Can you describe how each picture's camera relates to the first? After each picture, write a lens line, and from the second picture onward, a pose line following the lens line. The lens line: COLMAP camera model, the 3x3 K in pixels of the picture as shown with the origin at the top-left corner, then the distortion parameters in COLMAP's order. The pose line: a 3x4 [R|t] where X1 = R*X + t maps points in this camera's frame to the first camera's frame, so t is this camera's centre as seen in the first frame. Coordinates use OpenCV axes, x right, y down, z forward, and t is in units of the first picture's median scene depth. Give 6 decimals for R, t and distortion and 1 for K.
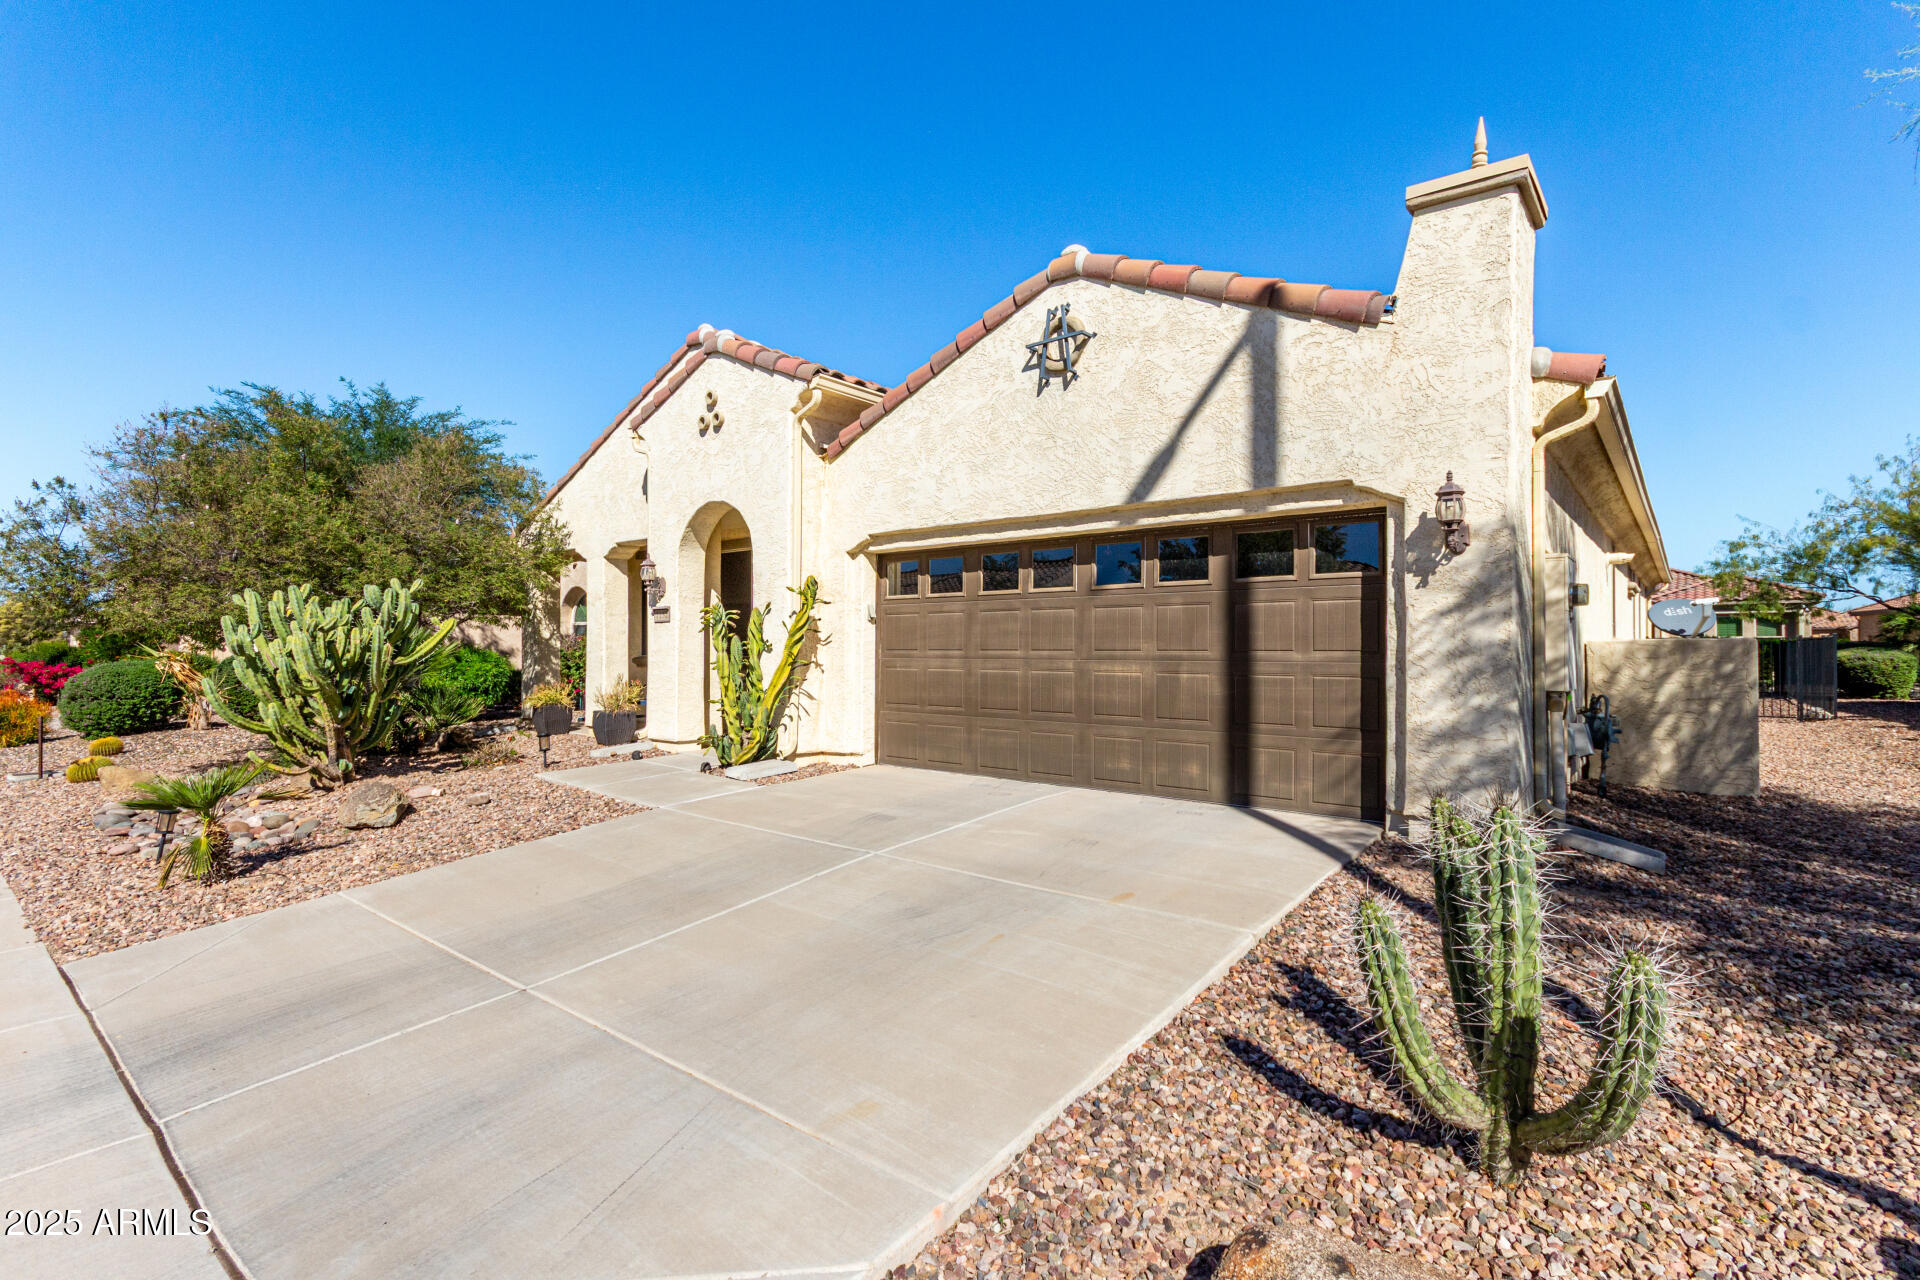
lens RADIAL K [[893.2, 0, 960.0], [0, 893.2, 640.0], [0, 0, 1]] dist [-0.002754, -0.000022]
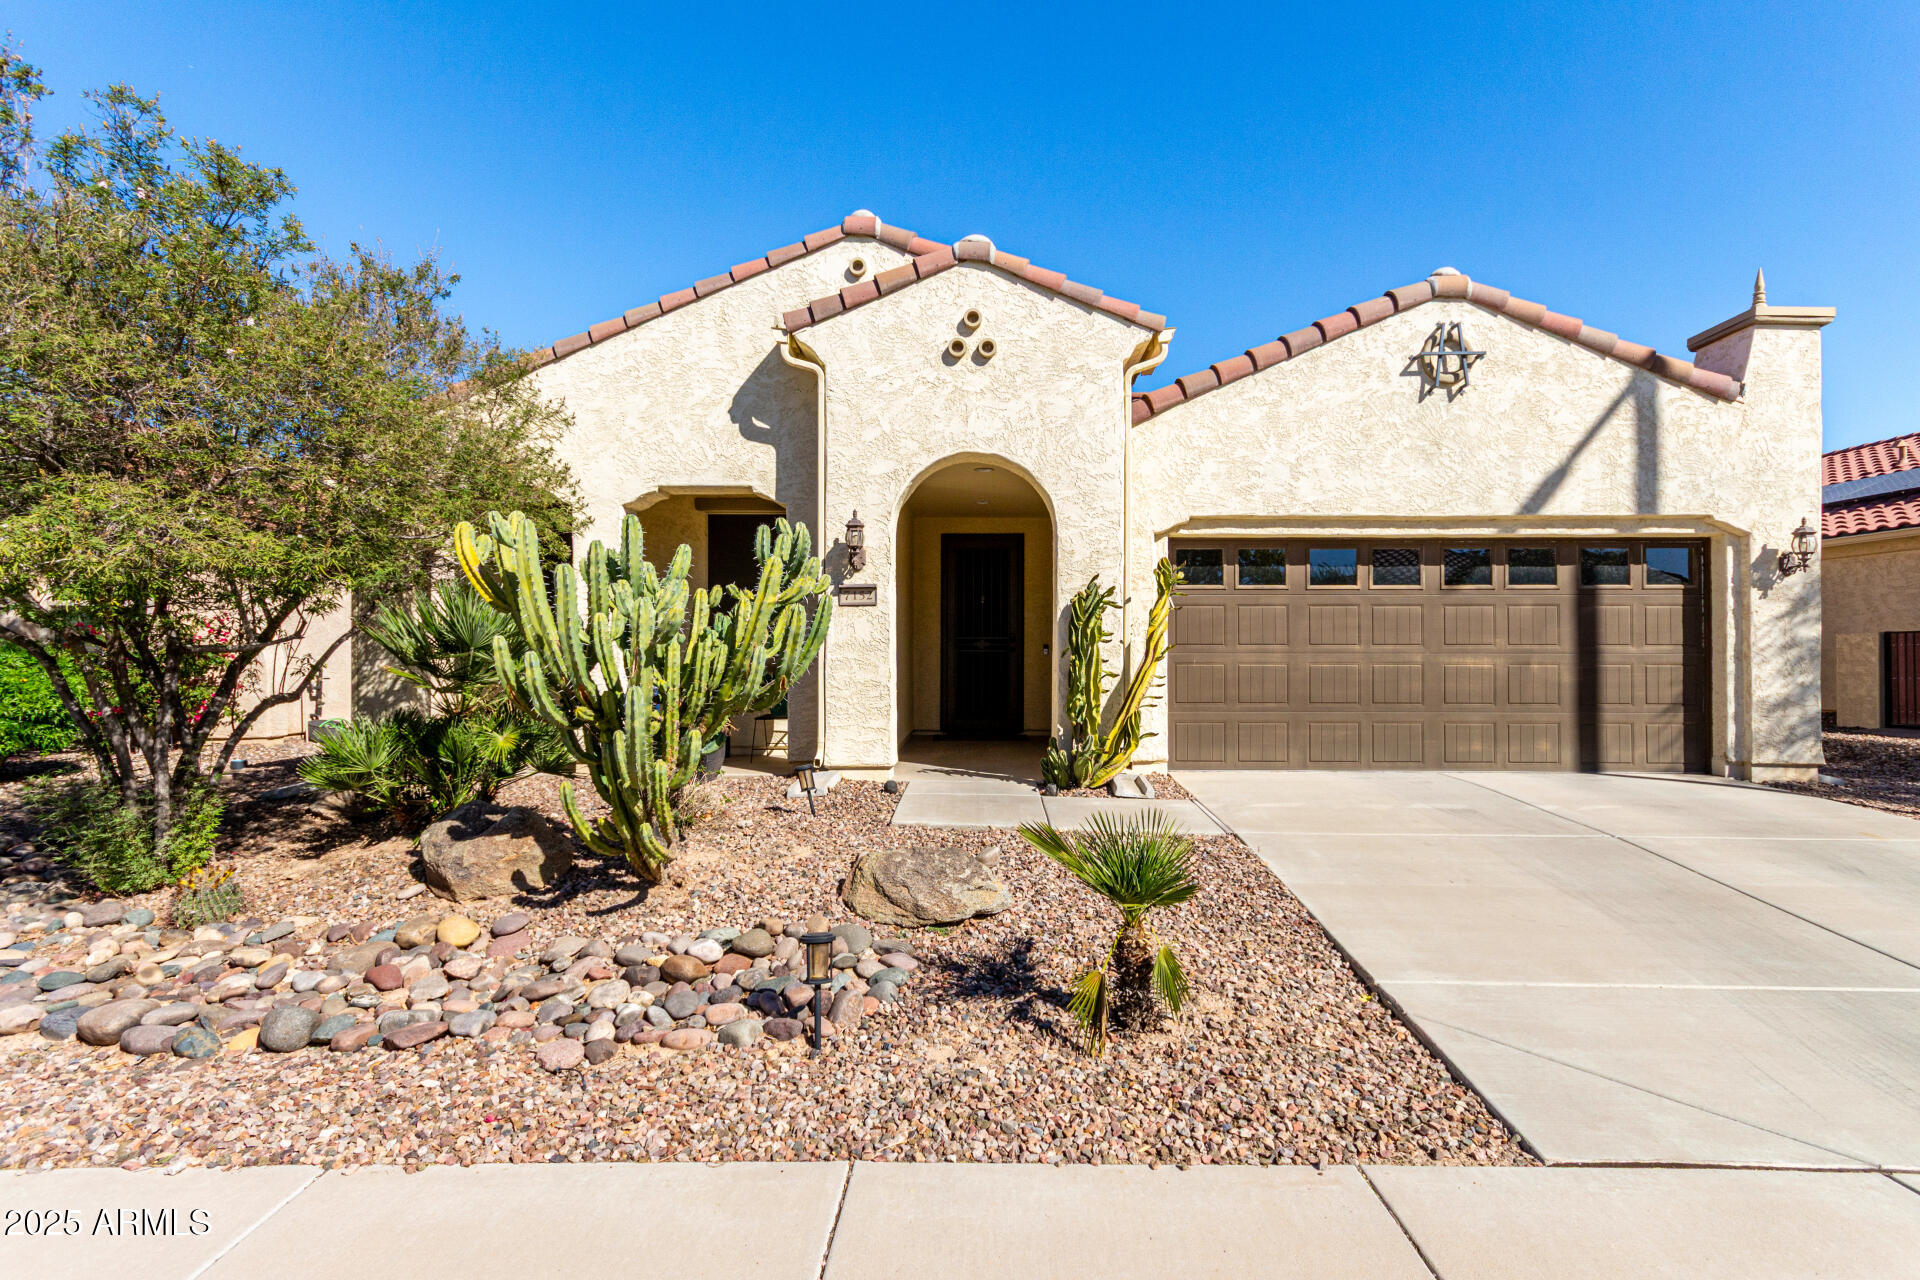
lens RADIAL K [[896.5, 0, 963.5], [0, 896.5, 659.4], [0, 0, 1]] dist [0.002742, 0.000545]
pose [[0.788865, -0.000061, 0.614566, -1.099530], [-0.007858, 0.999917, 0.010186, 0.025677], [-0.614516, -0.012865, 0.788800, 0.549158]]
